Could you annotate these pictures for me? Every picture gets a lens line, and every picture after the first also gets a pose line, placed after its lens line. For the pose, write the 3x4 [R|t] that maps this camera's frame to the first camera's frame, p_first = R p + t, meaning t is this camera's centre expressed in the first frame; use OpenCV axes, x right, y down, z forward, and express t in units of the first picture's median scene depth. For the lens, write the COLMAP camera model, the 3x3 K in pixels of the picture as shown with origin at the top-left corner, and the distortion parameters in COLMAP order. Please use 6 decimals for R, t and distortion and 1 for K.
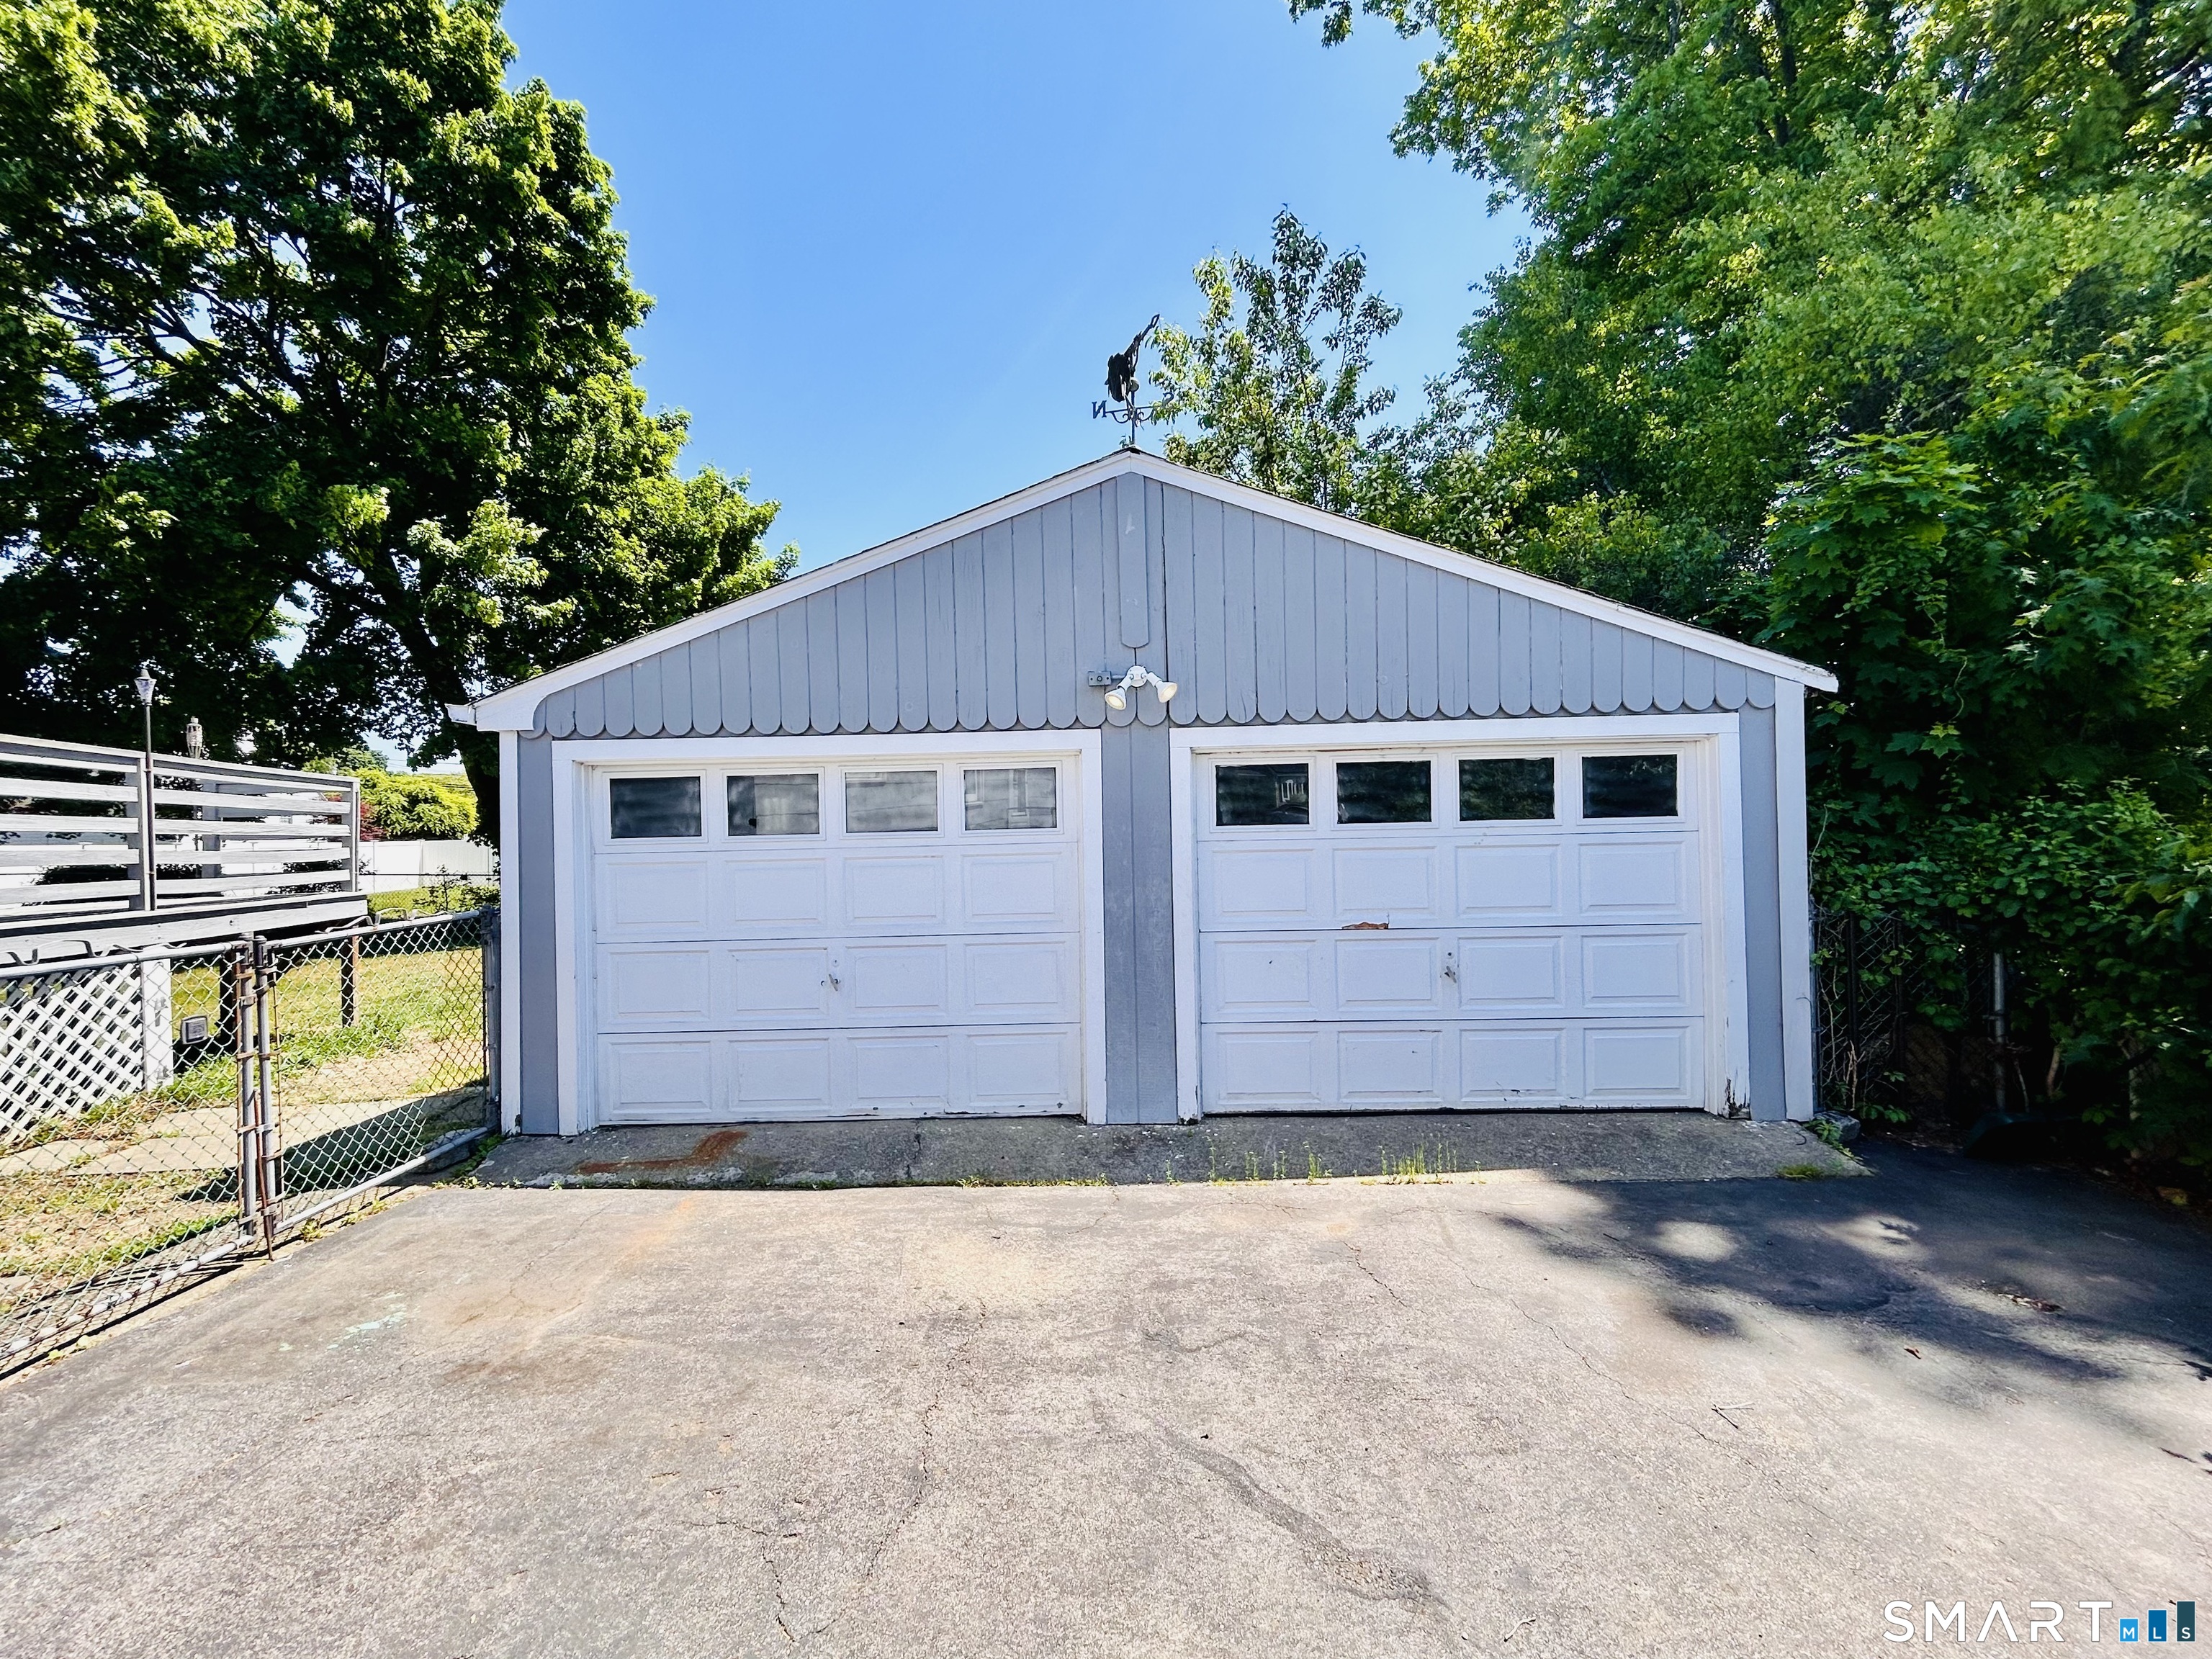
lens RADIAL K [[884.5, 0, 1117.2], [0, 884.5, 833.2], [0, 0, 1]] dist [0.000301, 0.000076]
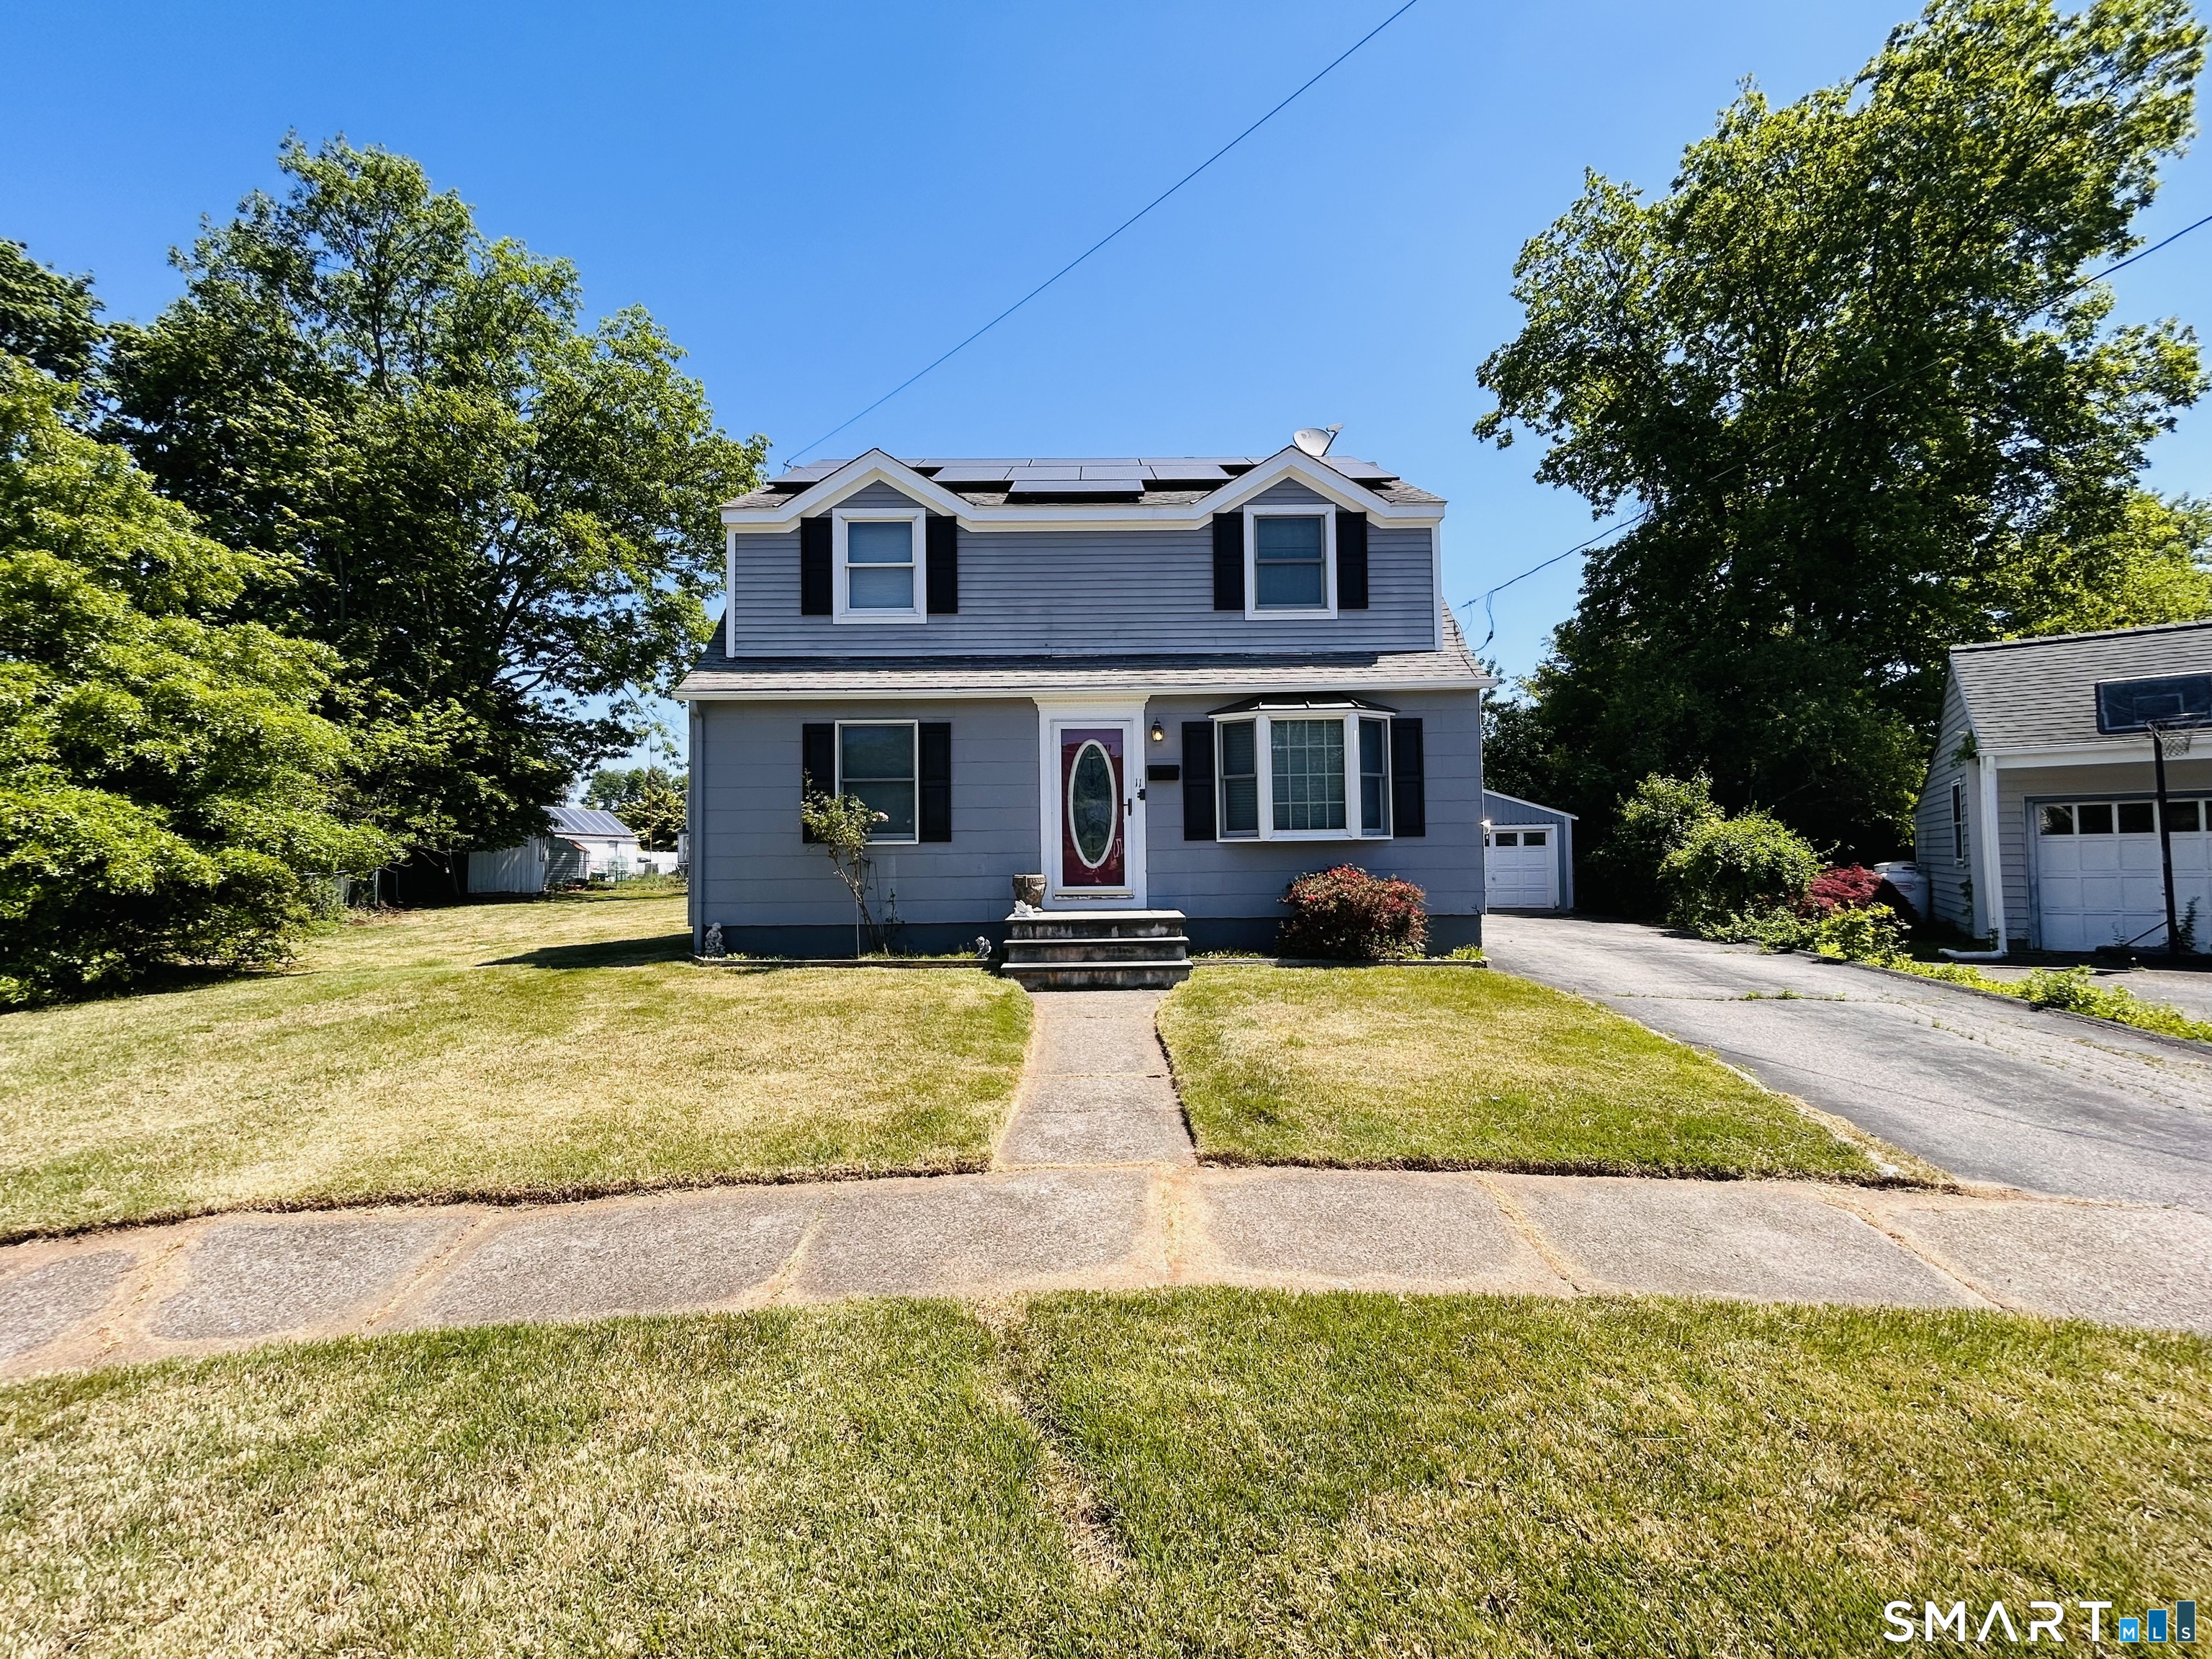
lens RADIAL K [[876.3, 0, 1104.6], [0, 876.3, 843.6], [0, 0, 1]] dist [0.000786, 0.000050]
pose [[0.971724, 0.000271, -0.236118, -0.540587], [-0.002352, 0.999961, -0.008532, 0.018072], [0.236107, 0.008846, 0.971687, -4.052749]]
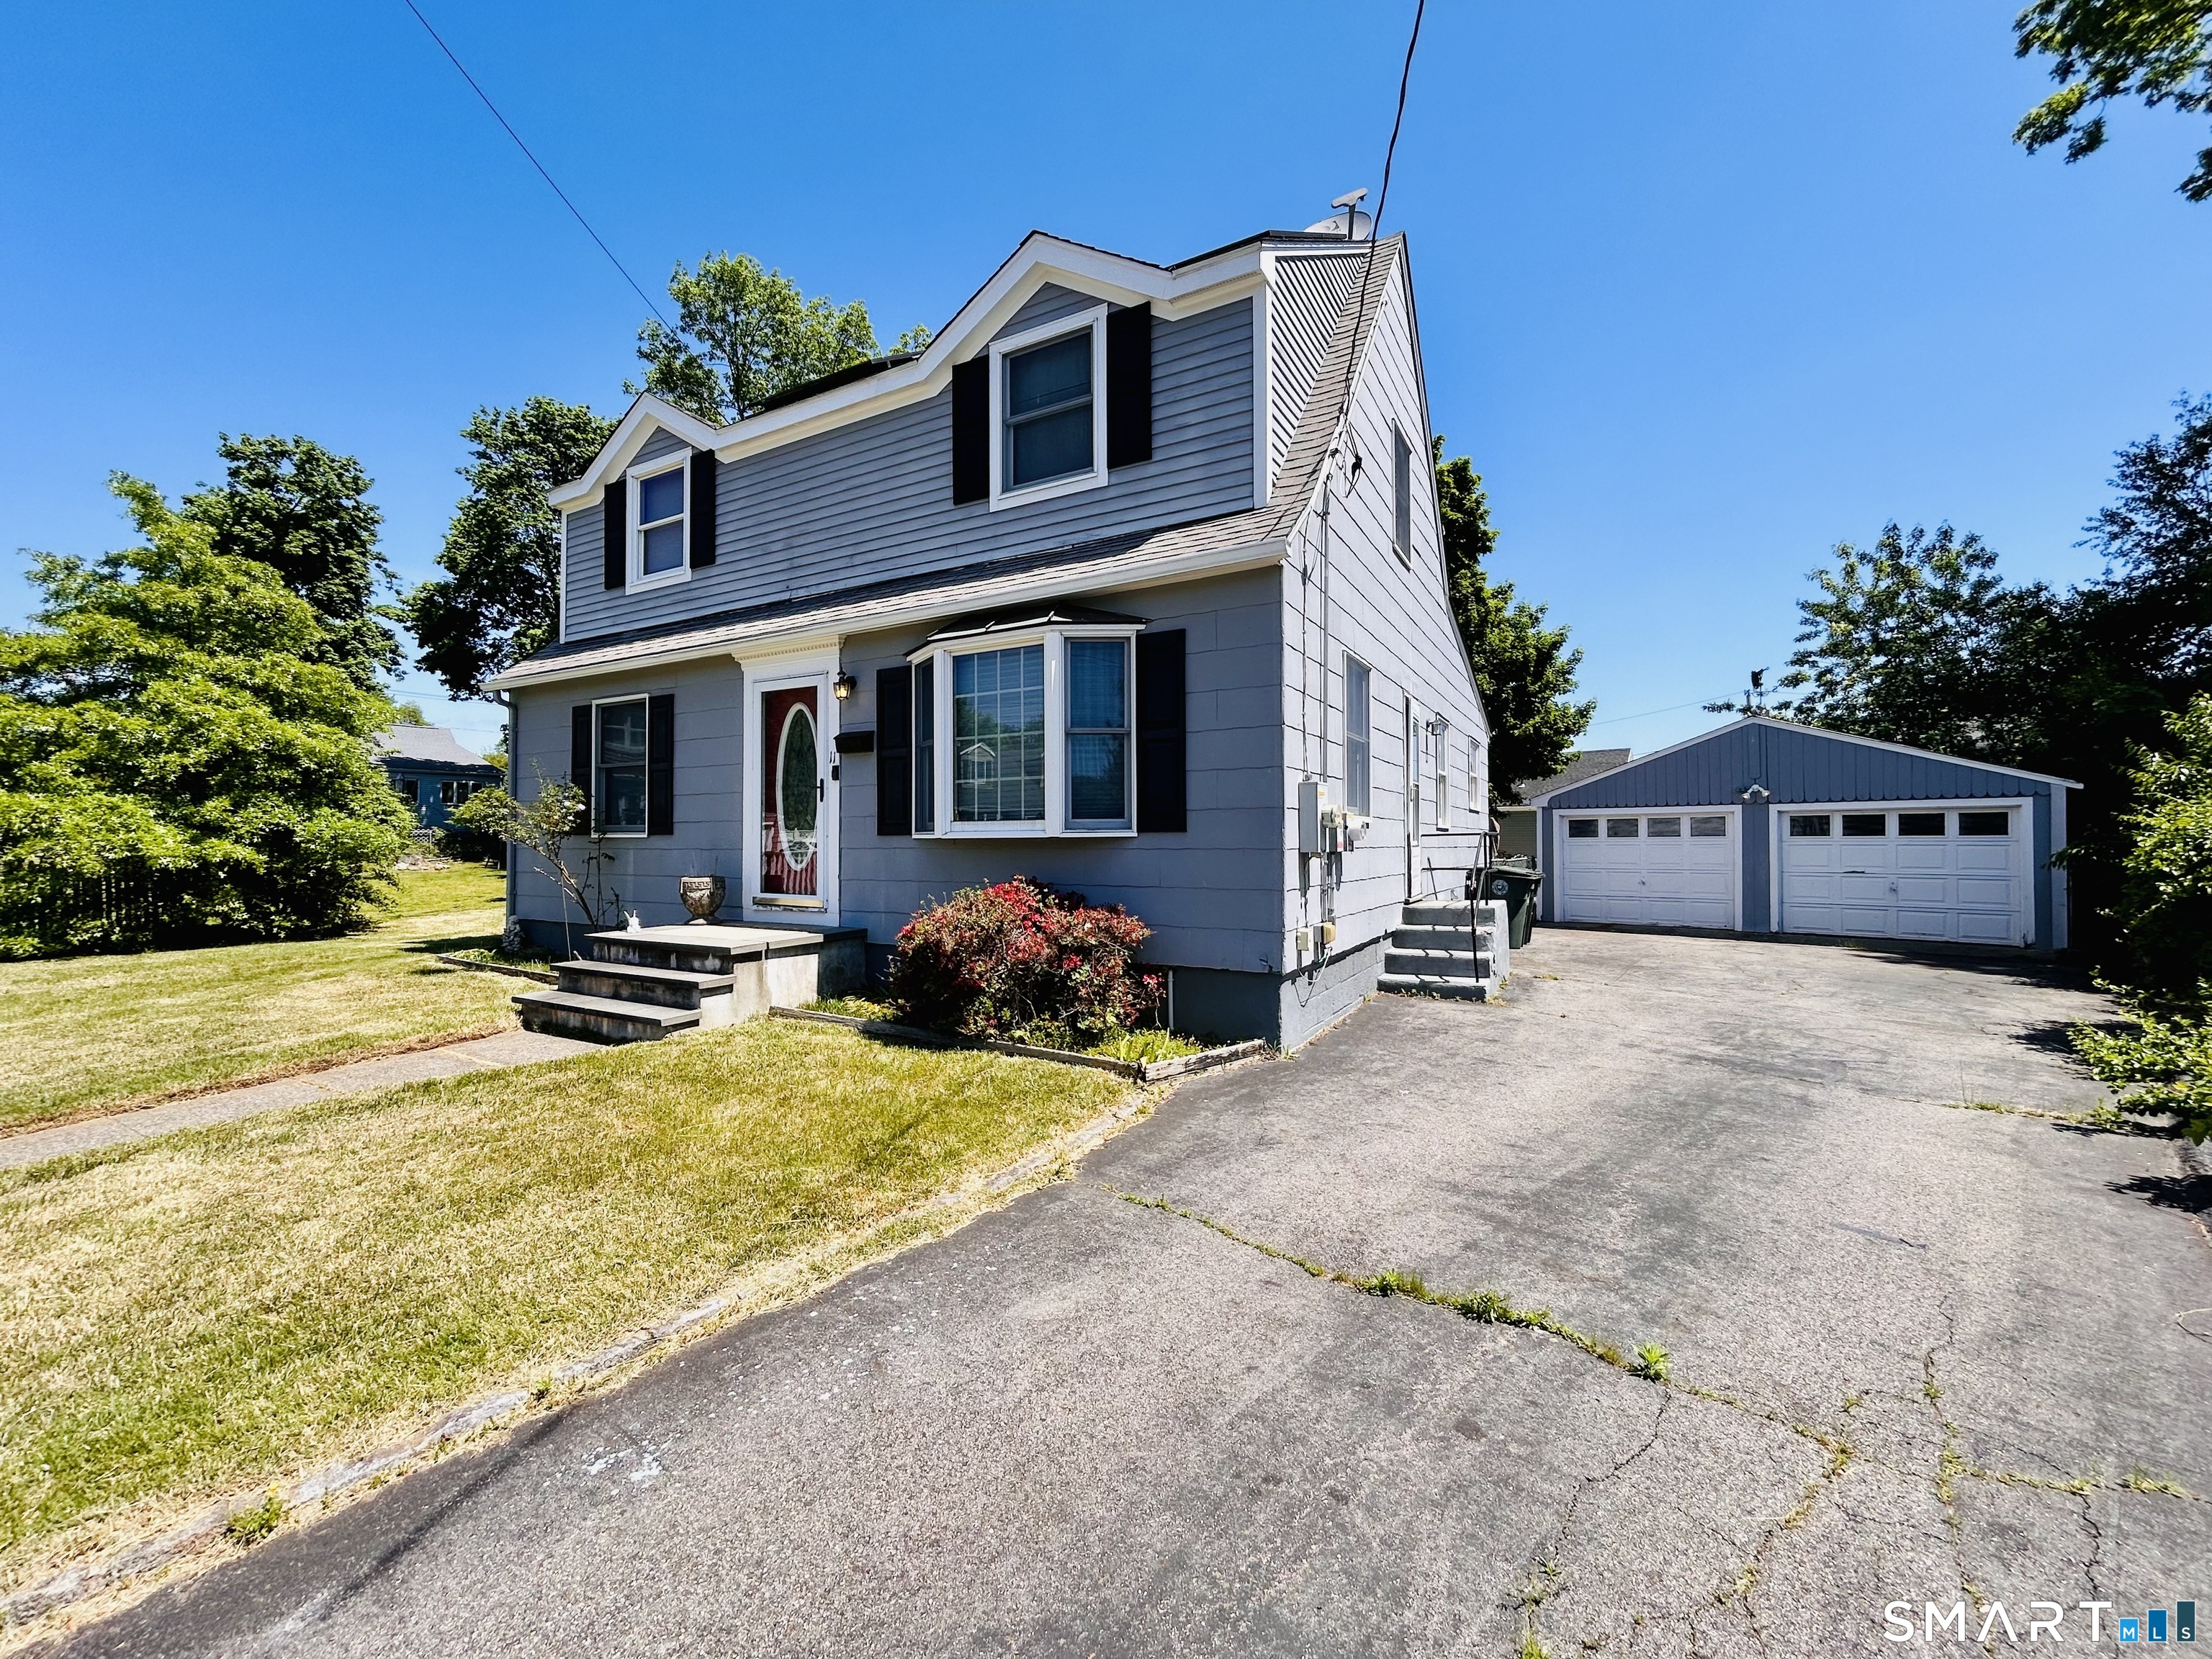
lens RADIAL K [[884.5, 0, 1117.2], [0, 884.5, 833.2], [0, 0, 1]] dist [0.000301, 0.000076]
pose [[0.717998, 0.011882, -0.695943, 0.557944], [-0.006631, 0.999926, 0.010231, -0.032841], [0.696013, -0.002731, 0.718024, -2.704989]]
